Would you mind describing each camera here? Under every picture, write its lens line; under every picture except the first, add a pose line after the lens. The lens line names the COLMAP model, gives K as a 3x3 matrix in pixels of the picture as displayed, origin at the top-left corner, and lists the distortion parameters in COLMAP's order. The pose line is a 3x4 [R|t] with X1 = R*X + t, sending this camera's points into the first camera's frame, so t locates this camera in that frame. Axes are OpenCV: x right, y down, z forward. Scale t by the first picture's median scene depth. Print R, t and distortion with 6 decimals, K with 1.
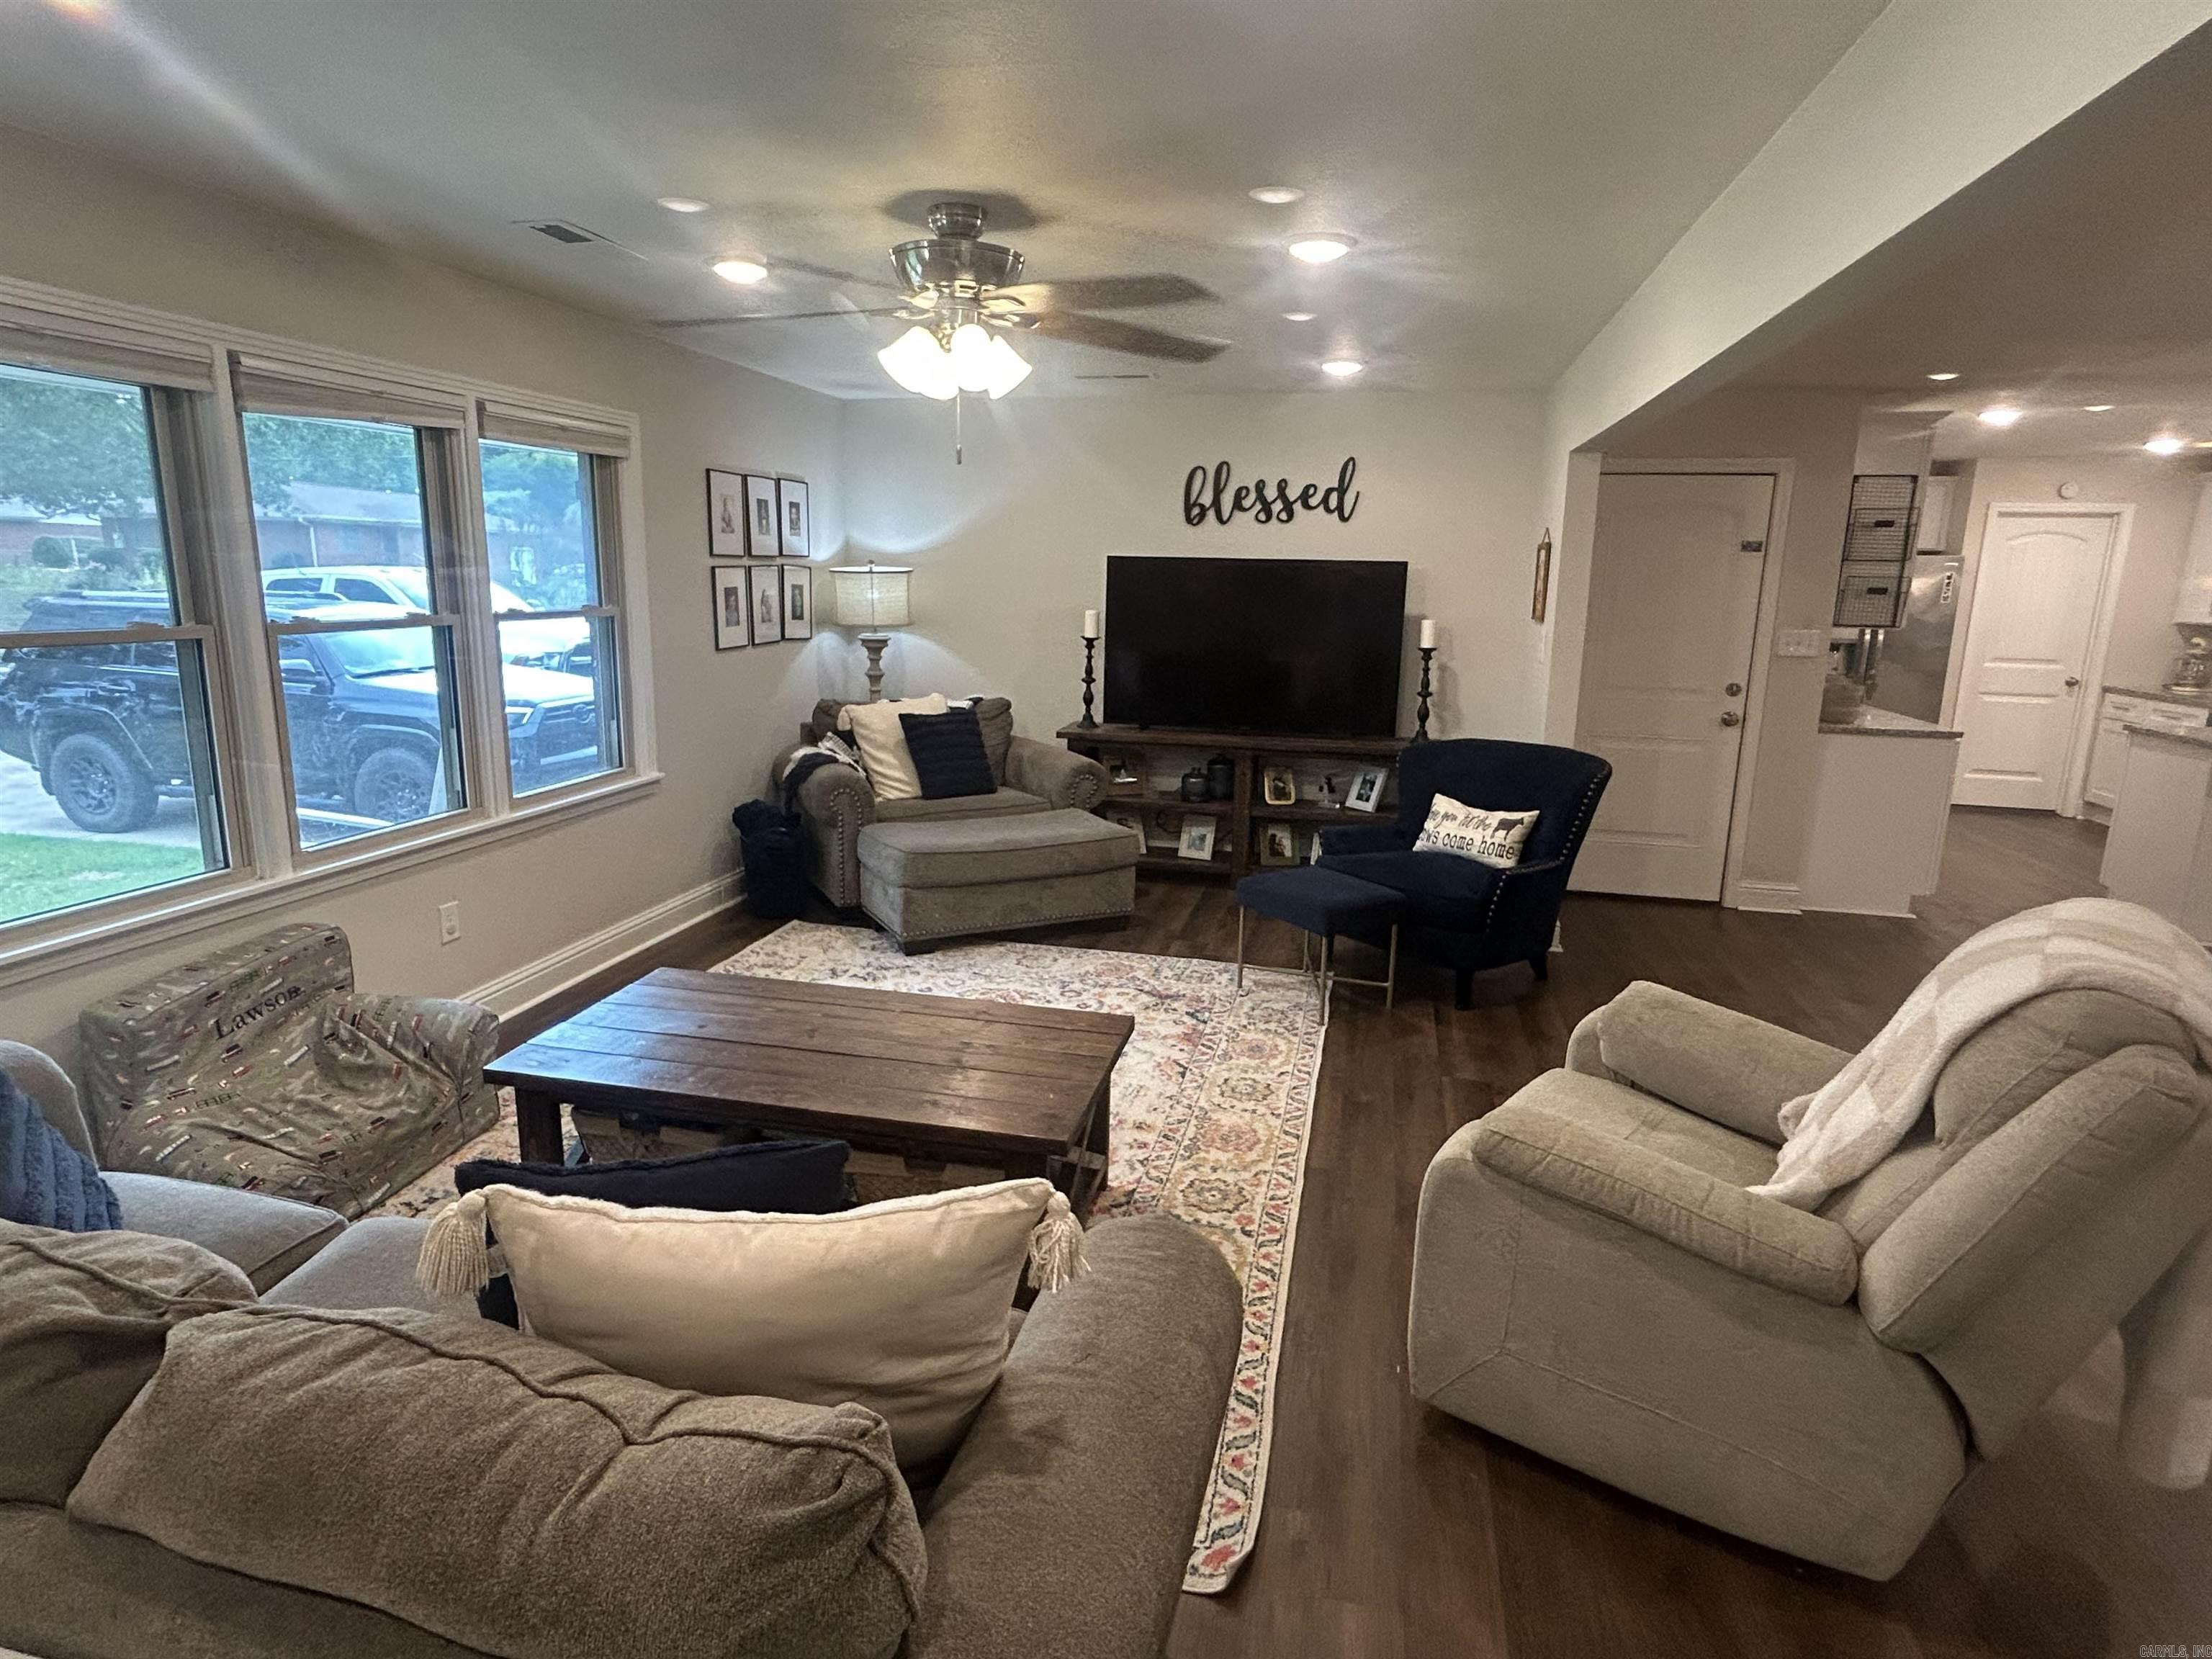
lens RADIAL K [[1203.1, 0, 1090.2], [0, 1203.1, 830.8], [0, 0, 1]] dist [-0.004044, 0.003789]
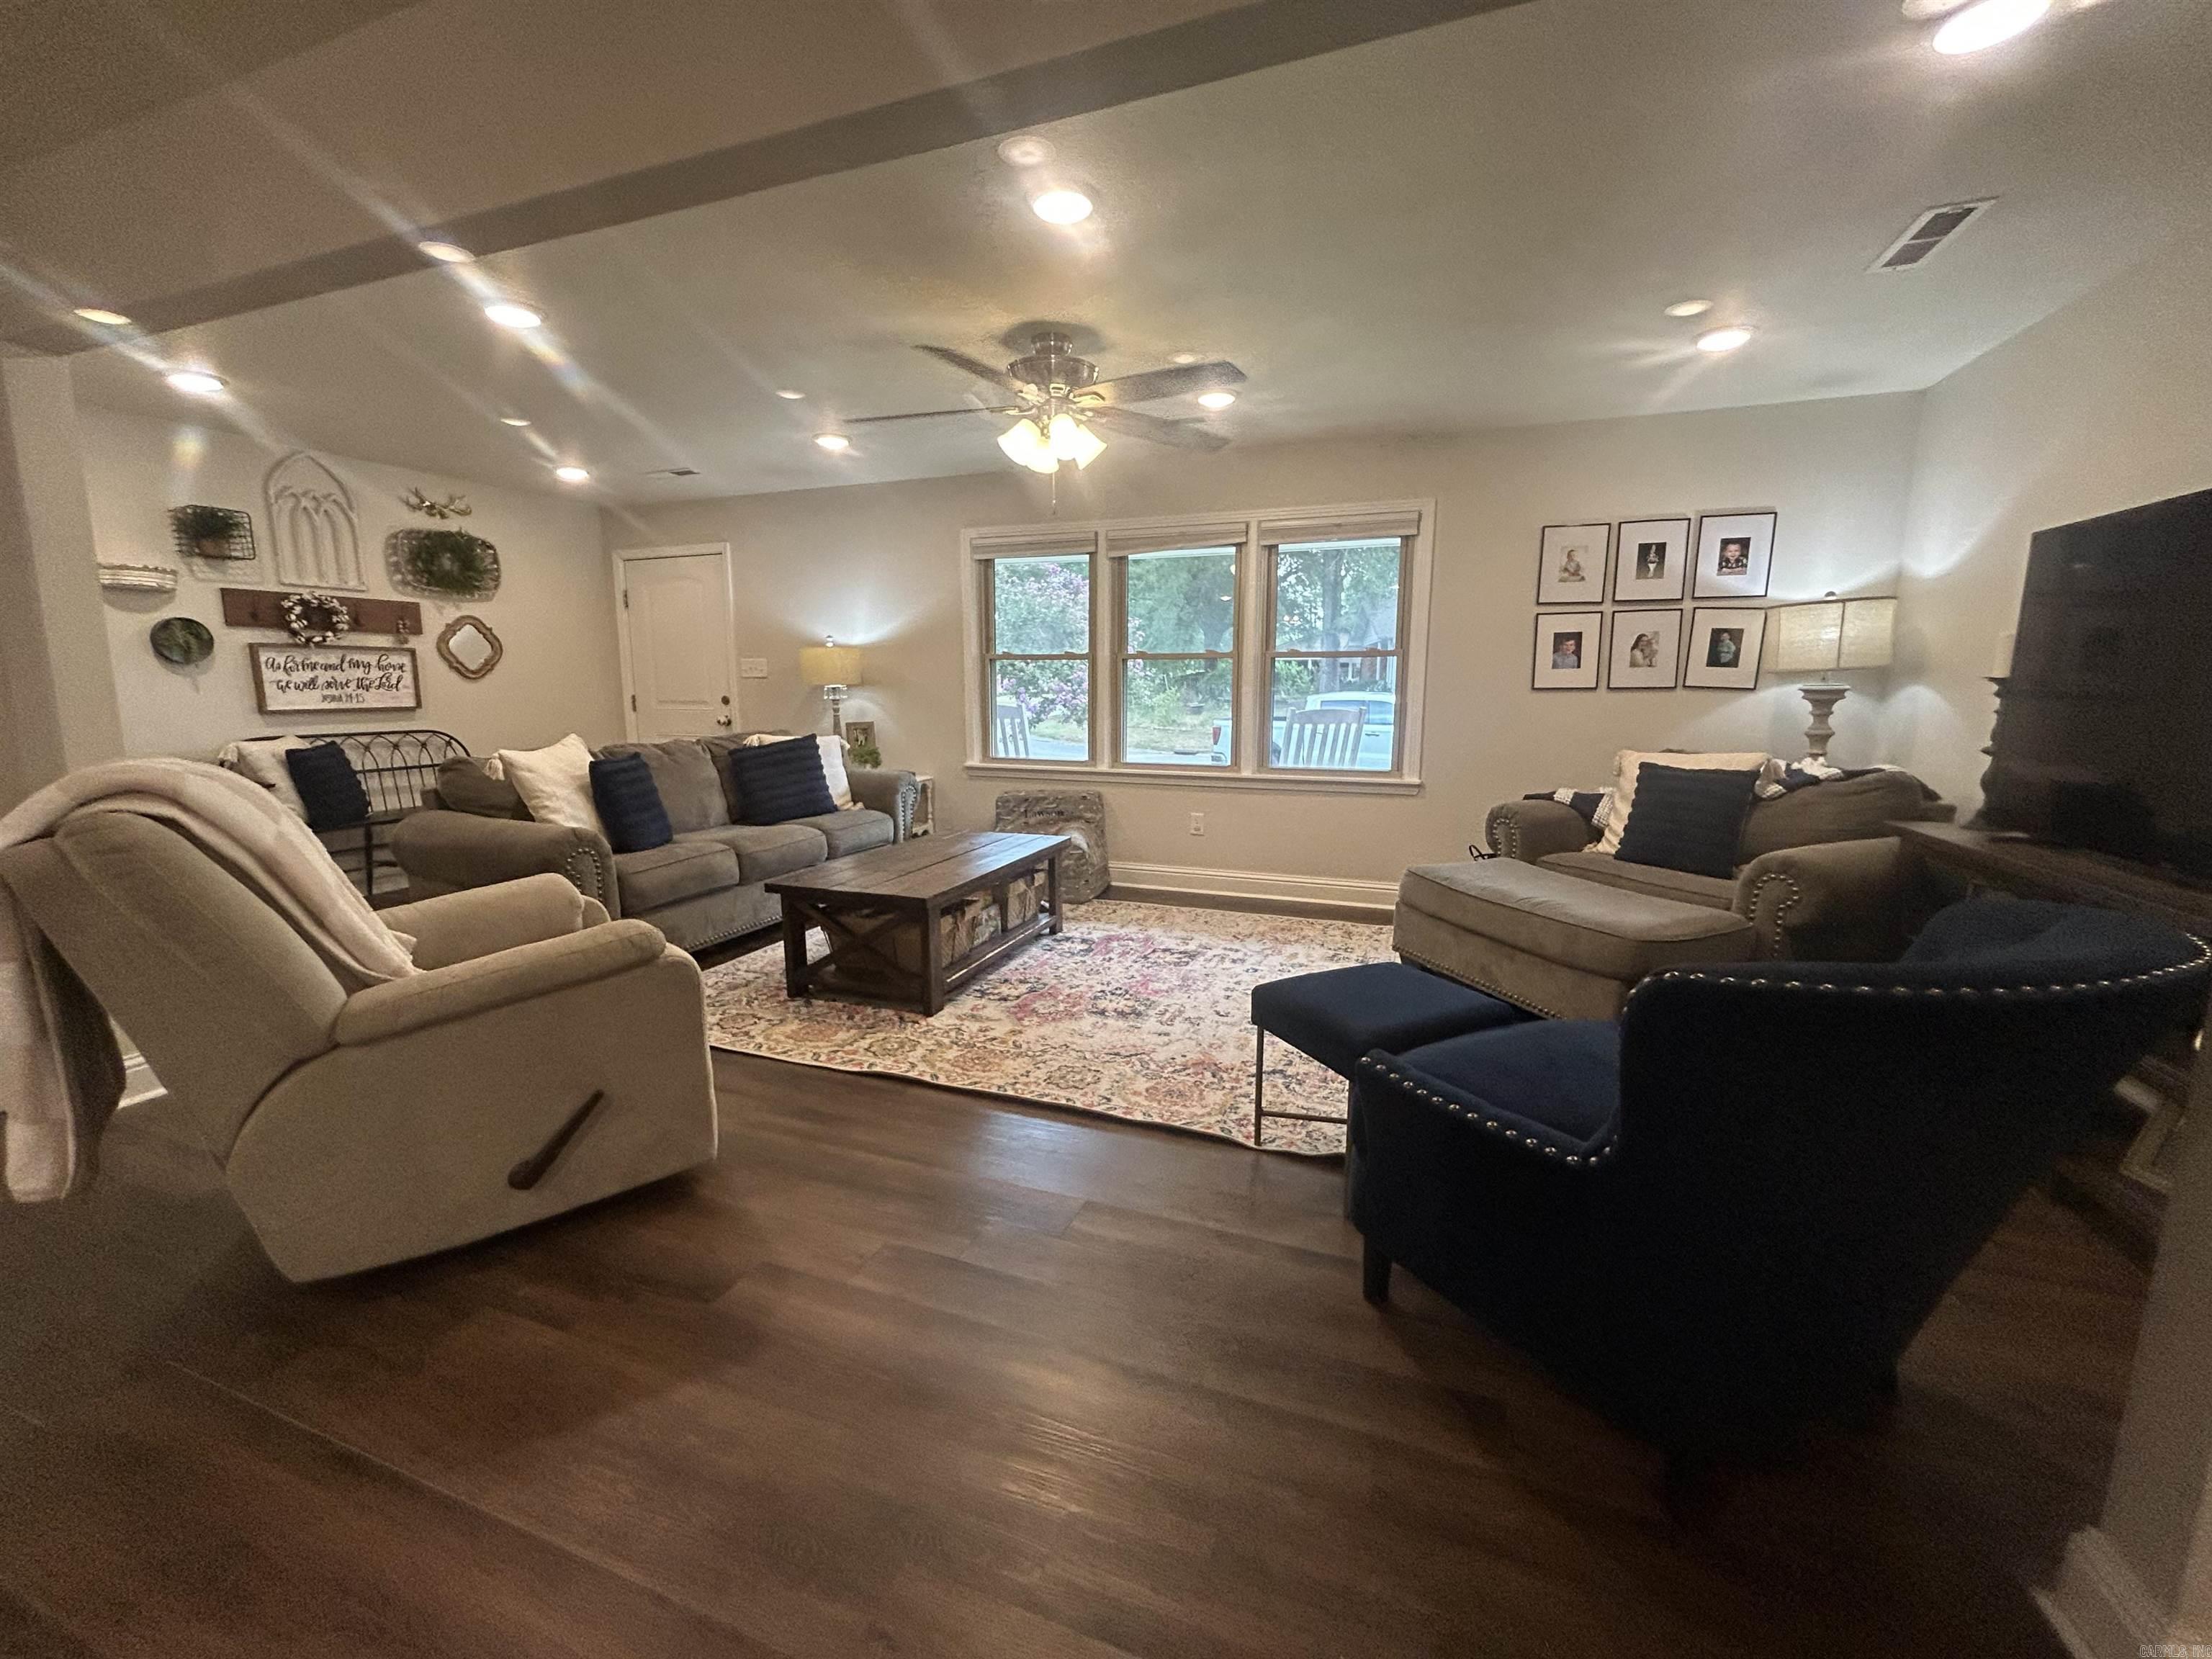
lens RADIAL K [[890.4, 0, 1099.7], [0, 890.4, 825.7], [0, 0, 1]] dist [0.000878, 0.000914]
pose [[-0.133129, 0.136544, -0.981648, 0.799112], [-0.214374, 0.963050, 0.163029, -0.108028], [0.967637, 0.232144, -0.098938, 1.014542]]
